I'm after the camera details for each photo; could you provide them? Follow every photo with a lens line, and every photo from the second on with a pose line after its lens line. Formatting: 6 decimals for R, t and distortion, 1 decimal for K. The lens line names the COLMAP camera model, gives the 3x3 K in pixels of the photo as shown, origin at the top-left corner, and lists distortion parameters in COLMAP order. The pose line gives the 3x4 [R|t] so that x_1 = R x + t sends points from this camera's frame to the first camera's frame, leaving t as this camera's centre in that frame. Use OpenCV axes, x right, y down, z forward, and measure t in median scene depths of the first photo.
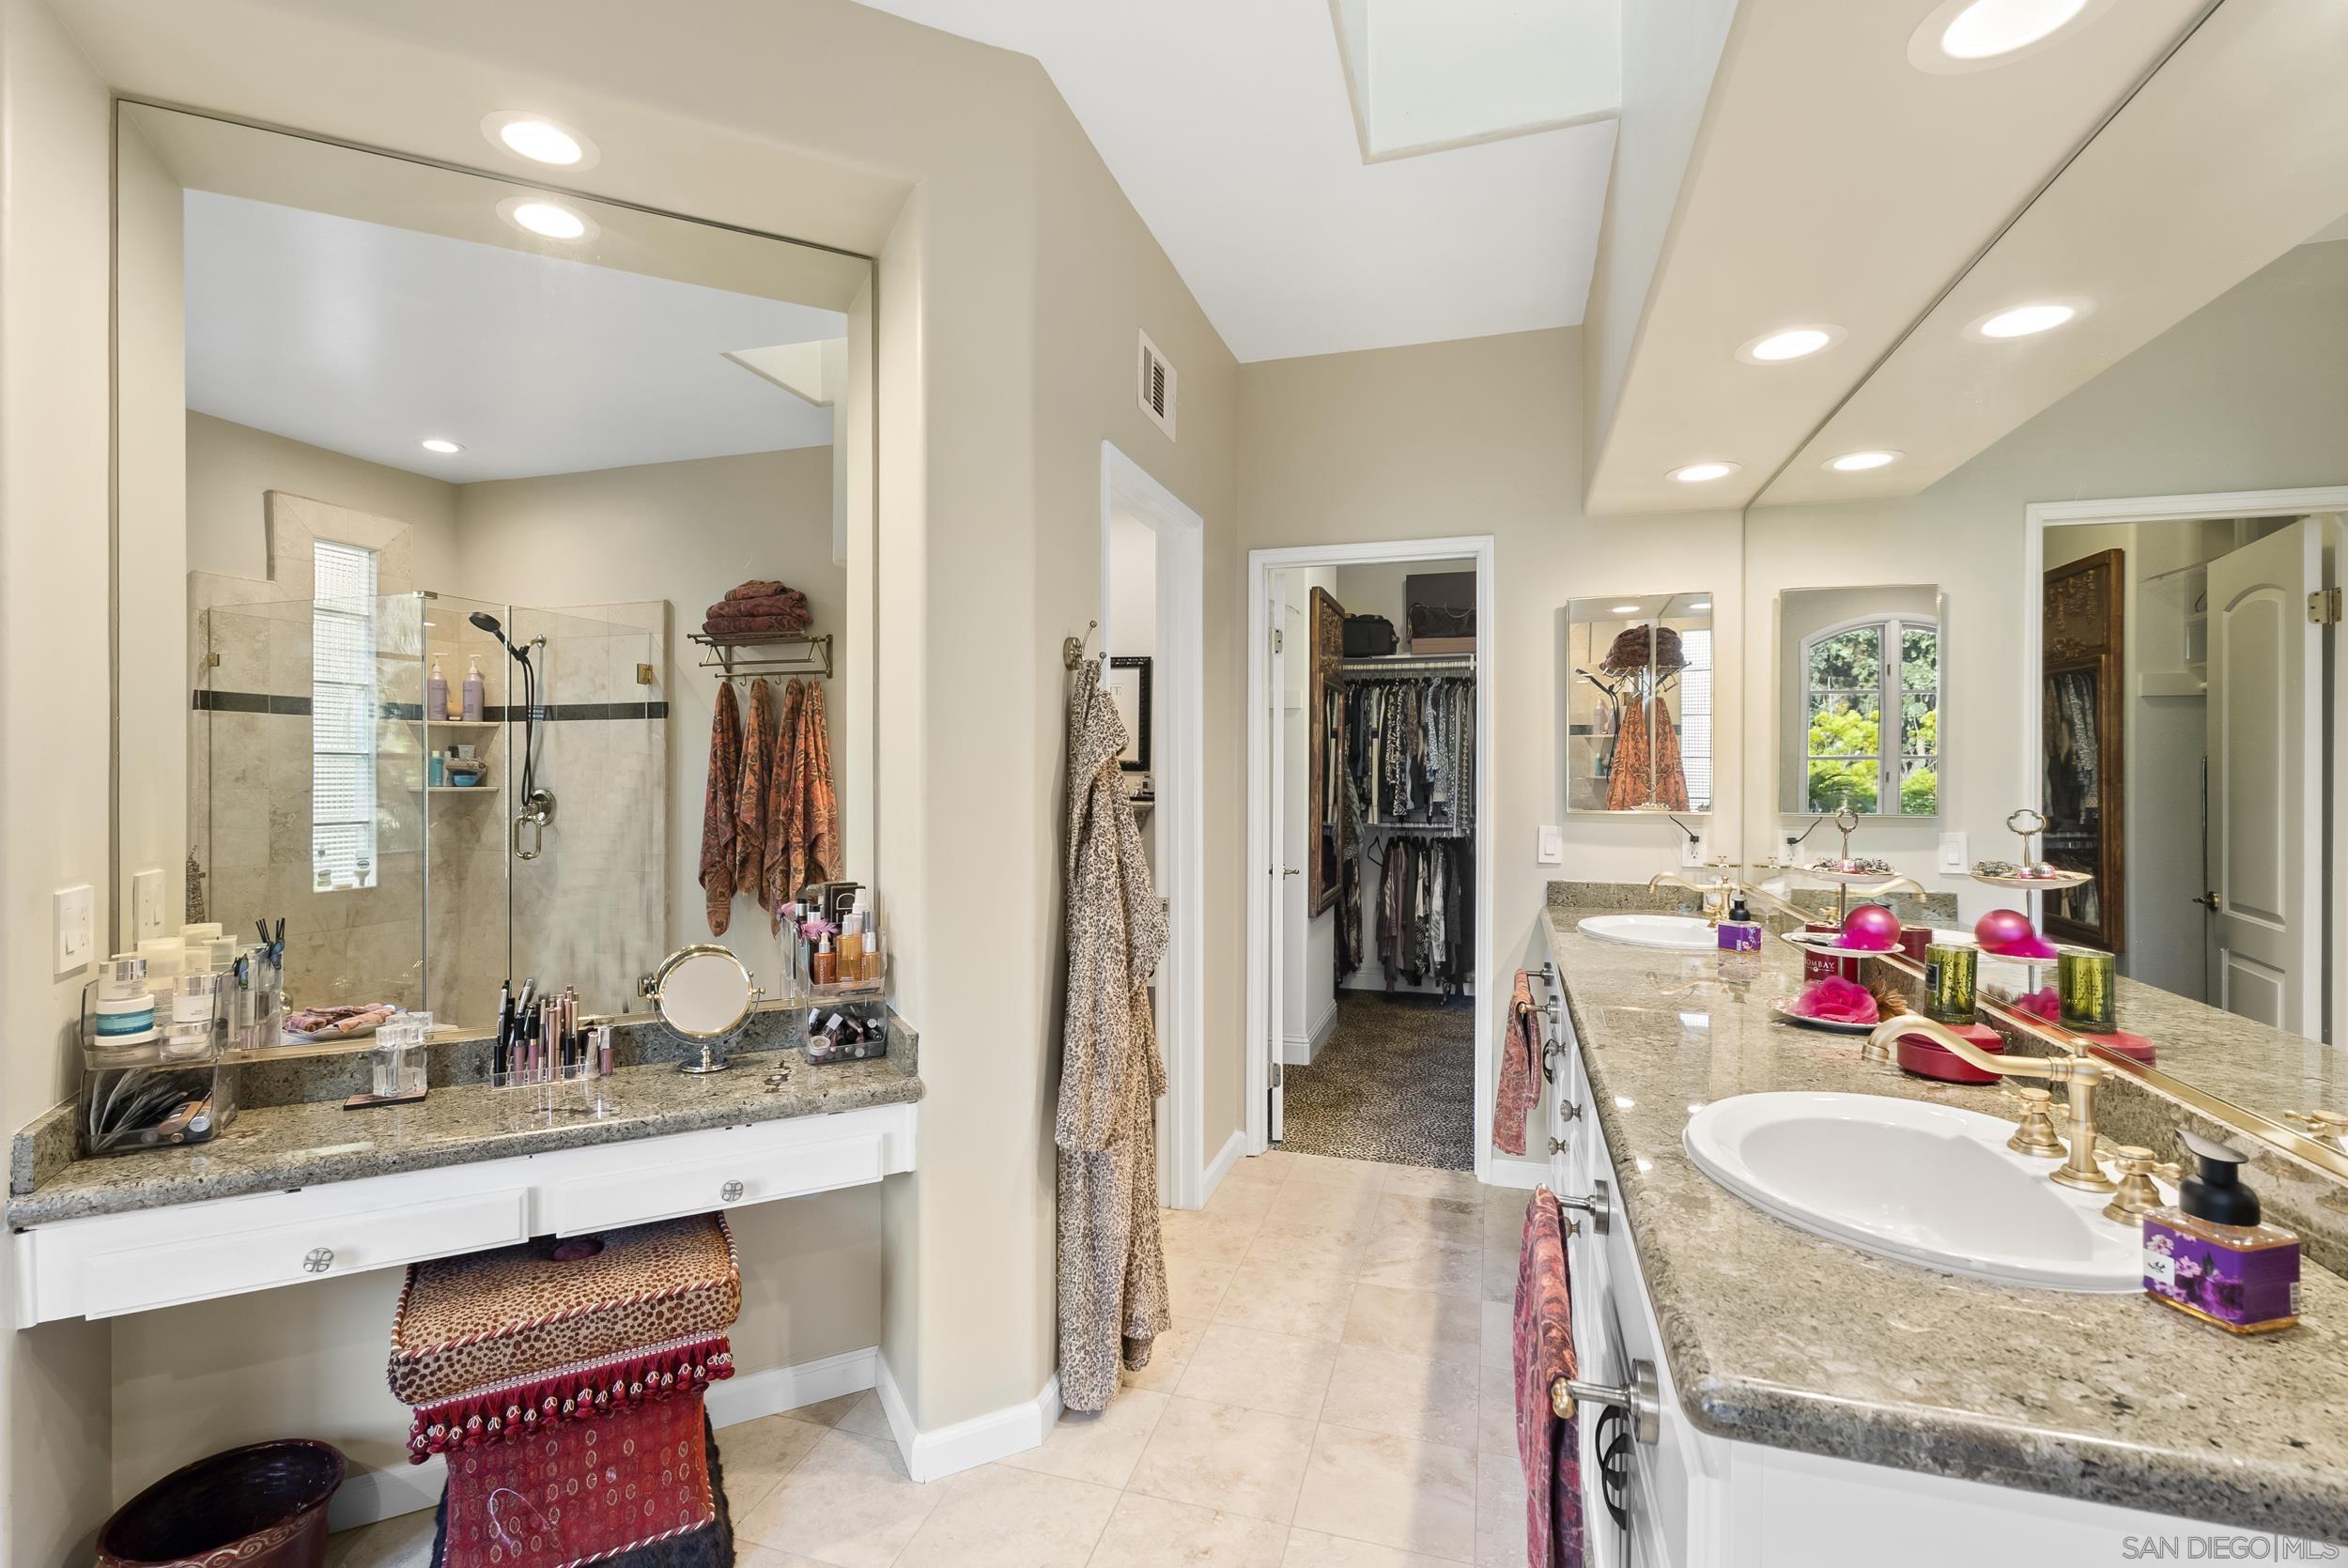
lens RADIAL K [[1070.7, 0, 1166.4], [0, 1070.7, 773.8], [0, 0, 1]] dist [-0.008544, 0.003681]
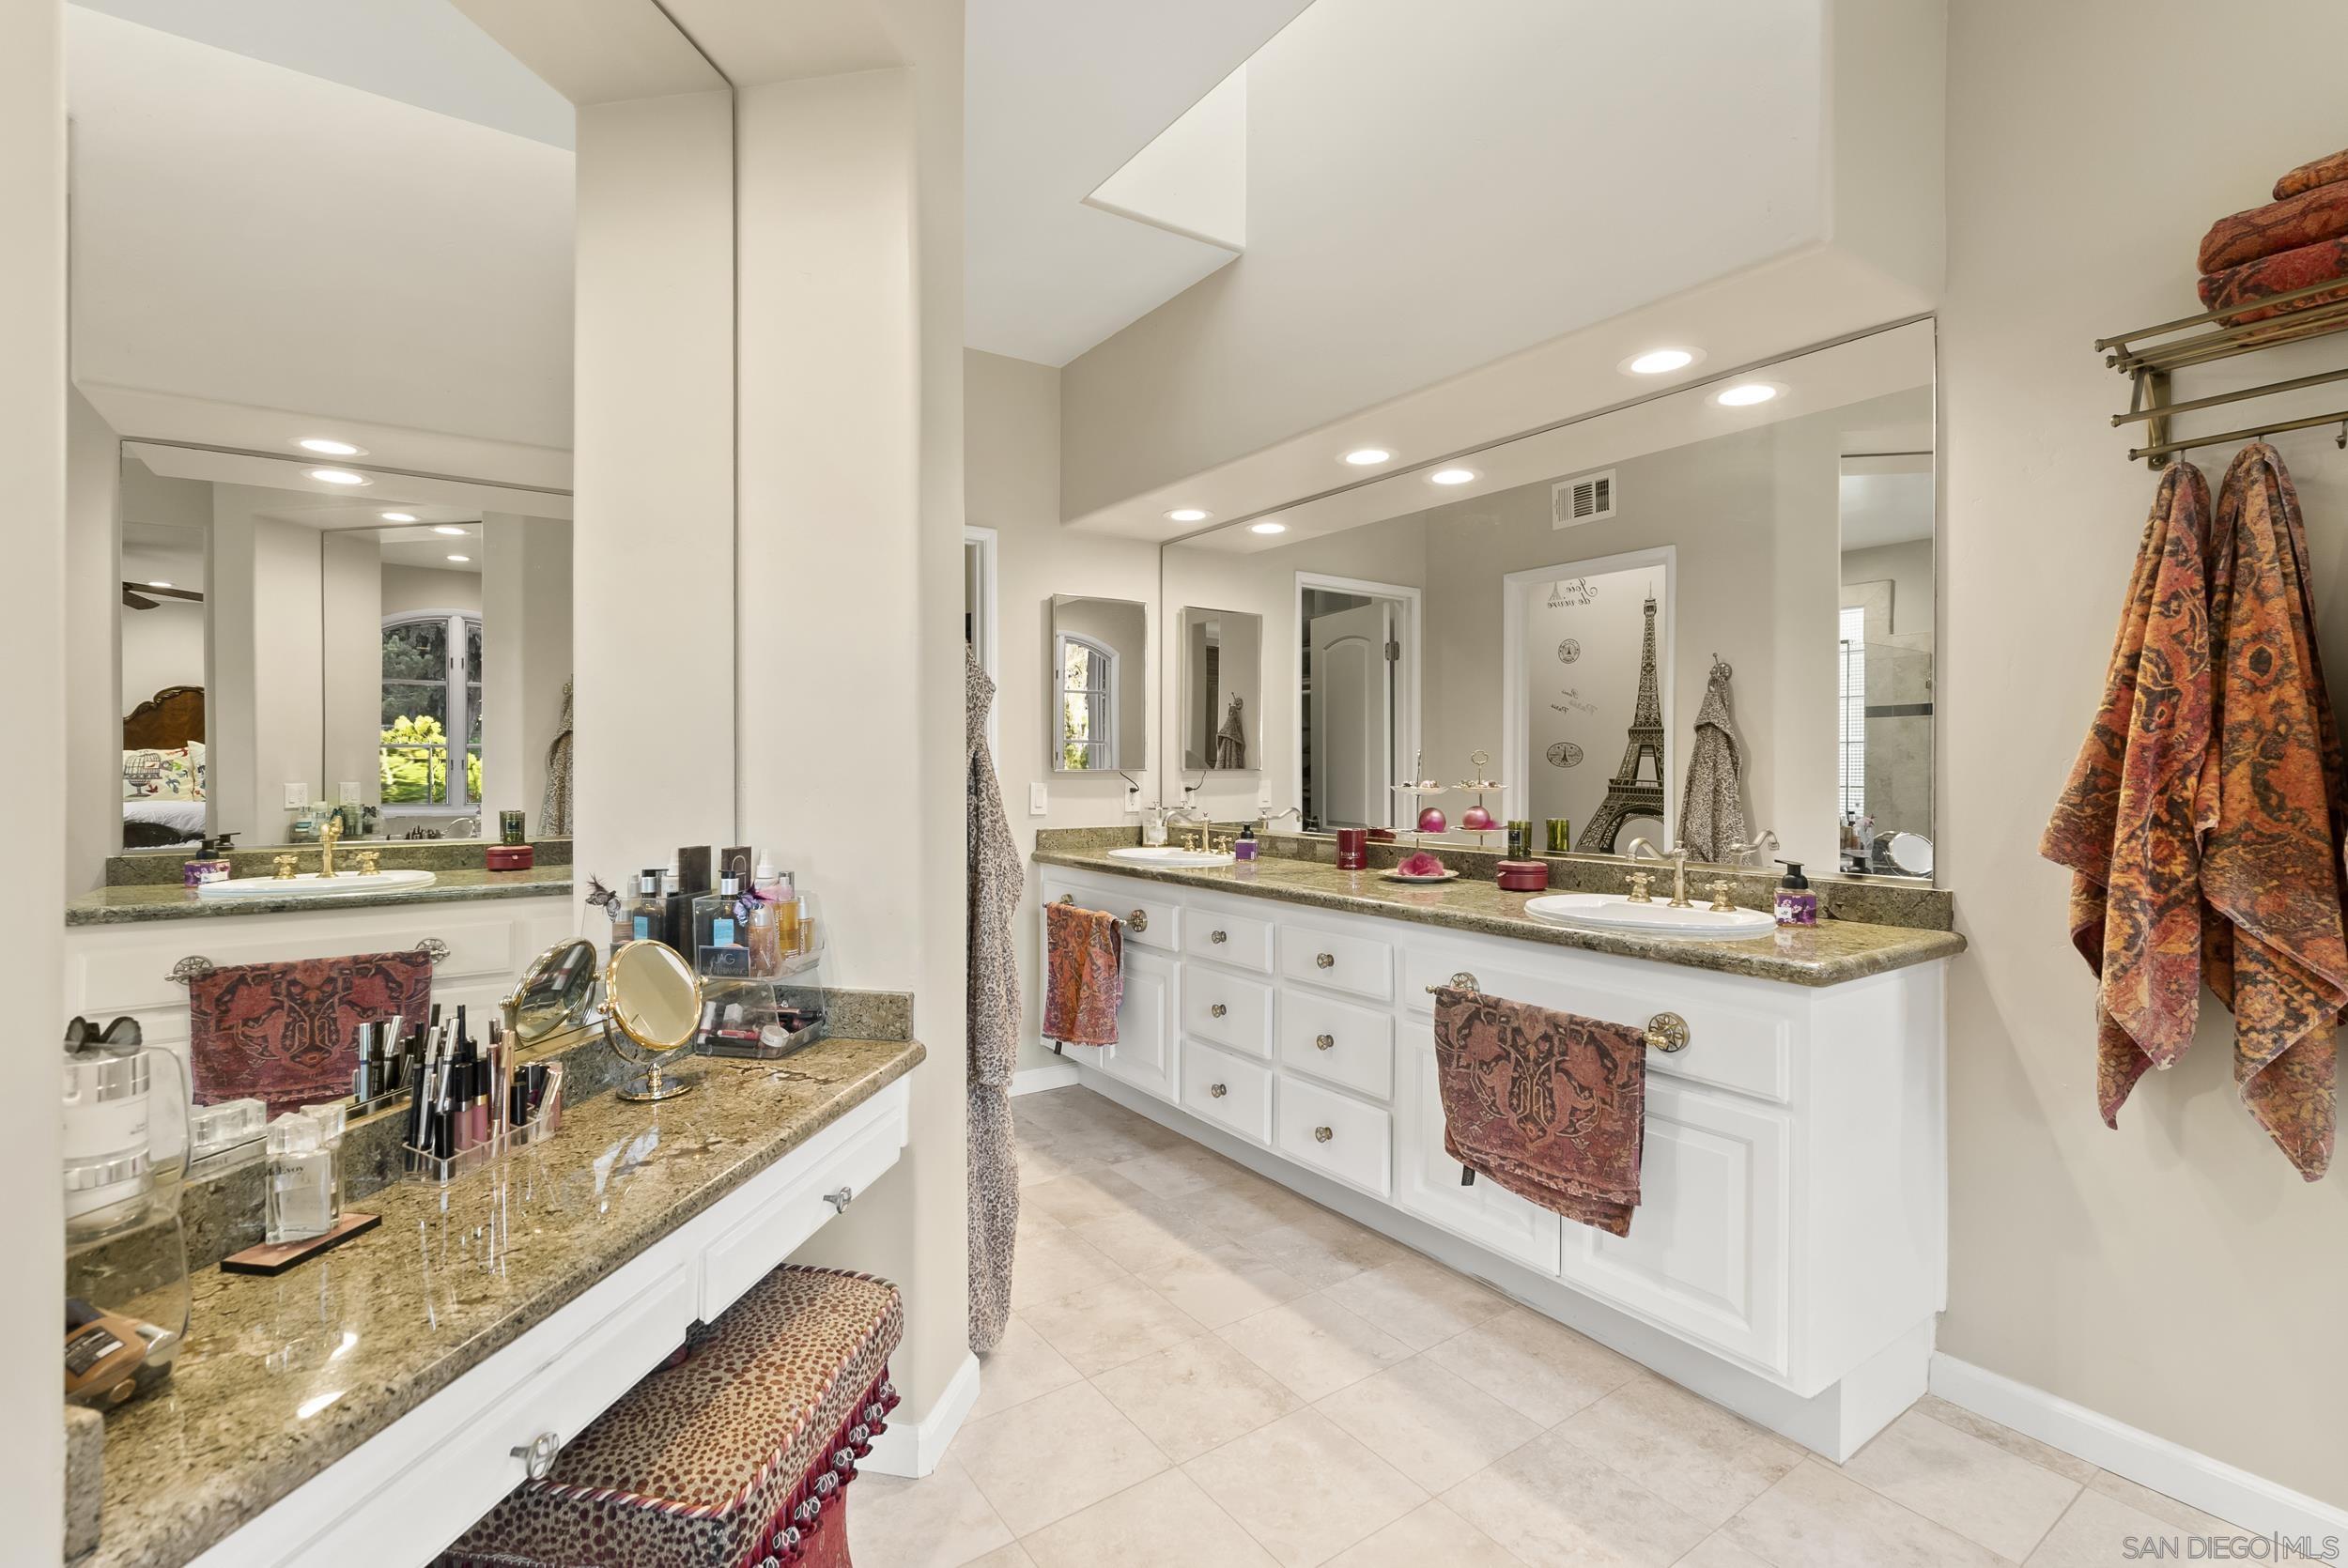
lens RADIAL K [[1070.7, 0, 1167.2], [0, 1070.7, 773.0], [0, 0, 1]] dist [-0.008544, 0.003681]
pose [[0.610446, -0.007674, 0.792020, -0.586091], [0.003889, 0.999970, 0.006692, 0.035595], [-0.792048, -0.001005, 0.610458, 0.191500]]
